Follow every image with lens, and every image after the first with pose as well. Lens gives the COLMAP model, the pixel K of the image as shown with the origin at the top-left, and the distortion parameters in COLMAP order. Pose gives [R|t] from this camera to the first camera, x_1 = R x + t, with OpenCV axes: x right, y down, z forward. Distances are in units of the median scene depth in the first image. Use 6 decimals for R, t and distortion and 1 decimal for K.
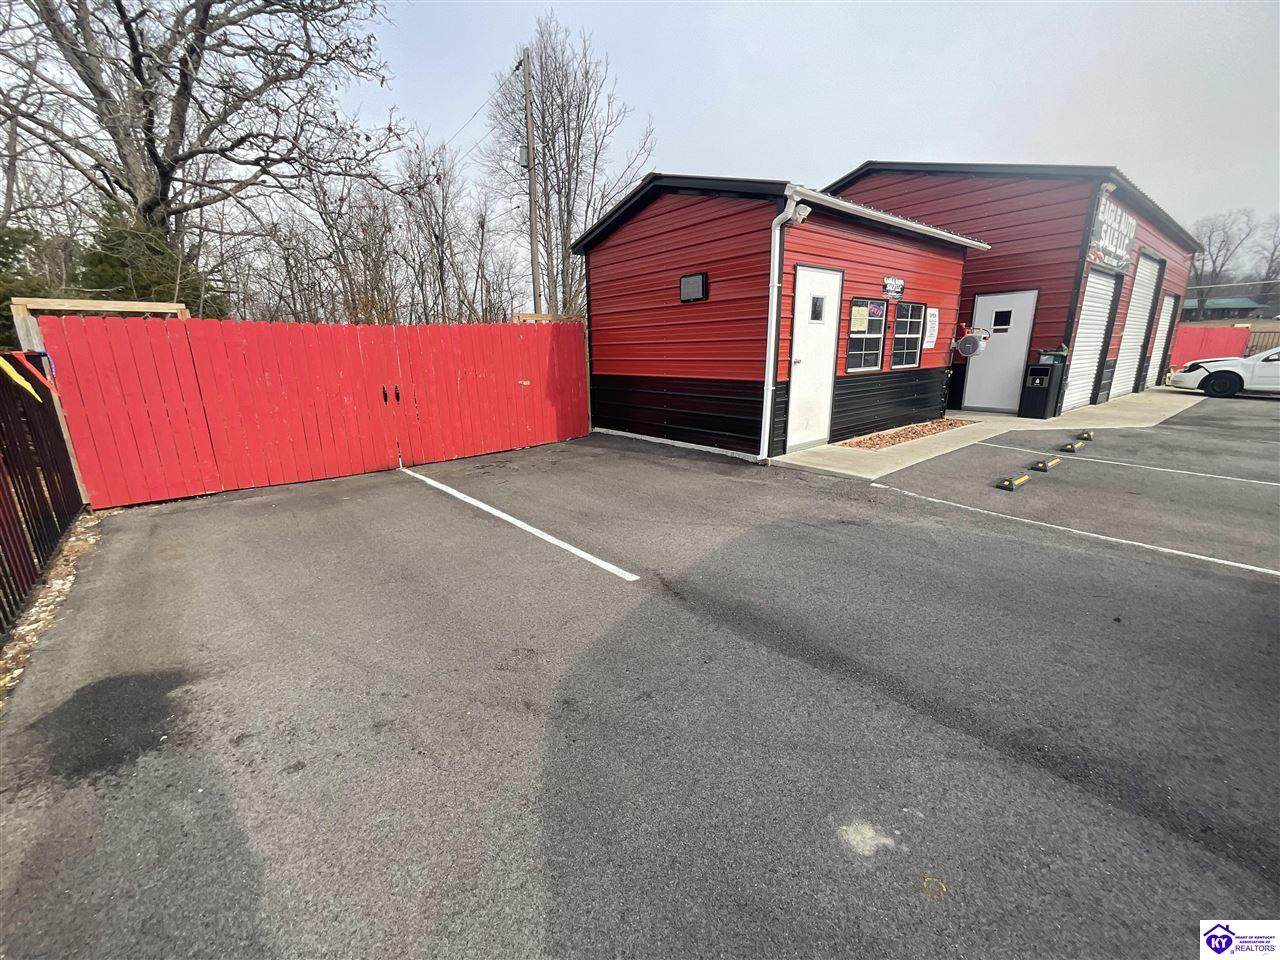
lens RADIAL K [[518.4, 0, 640.0], [0, 518.4, 480.0], [0, 0, 1]] dist [0.001059, 0.000018]
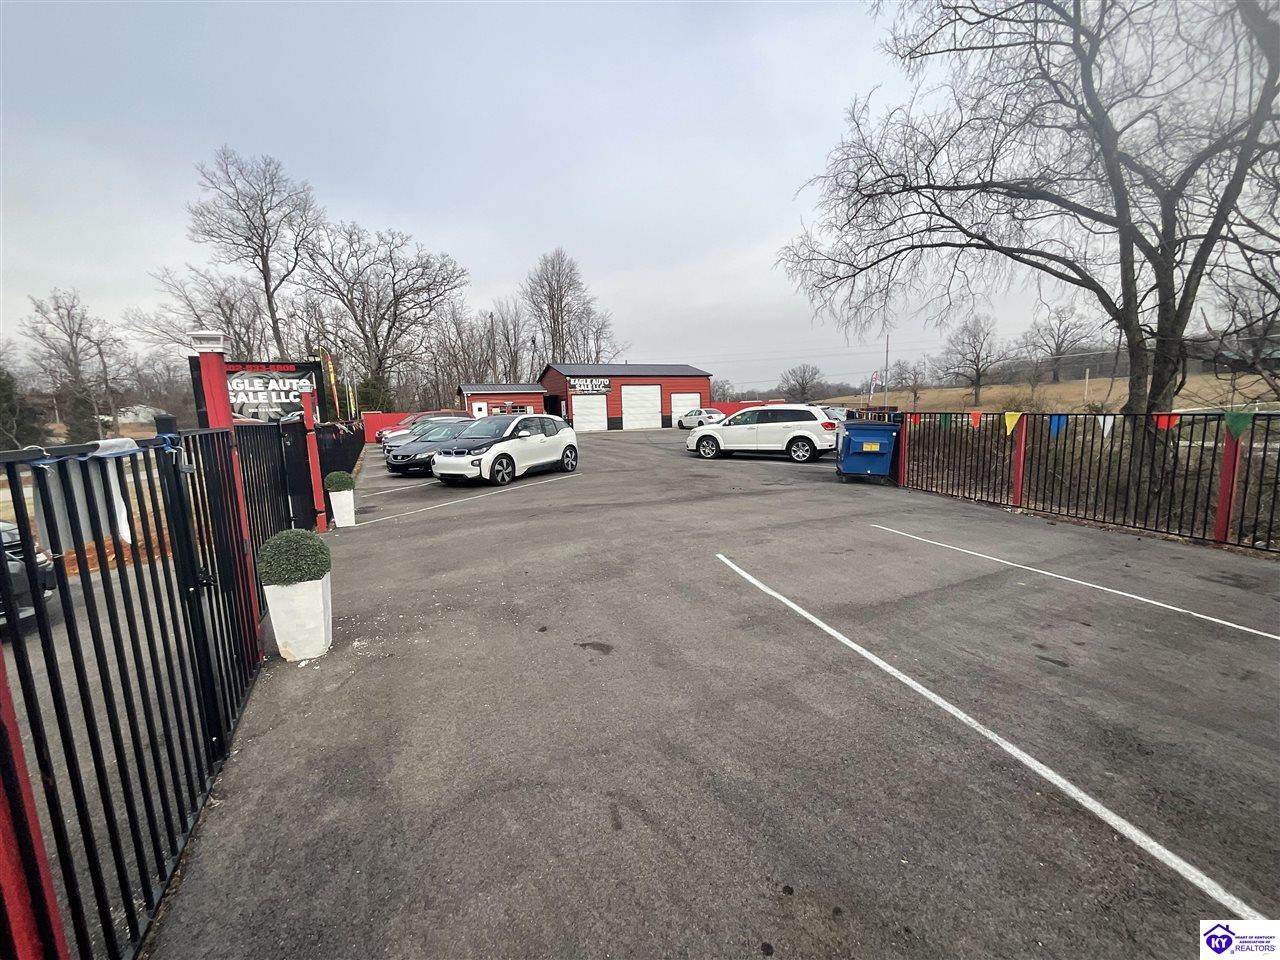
lens RADIAL K [[518.4, 0, 640.0], [0, 518.4, 480.0], [0, 0, 1]] dist [0.001059, 0.000018]
pose [[0.965095, 0.023191, -0.260871, 3.015667], [-0.050783, 0.993738, -0.099531, 0.763796], [0.256929, 0.109305, 0.960229, -3.286784]]
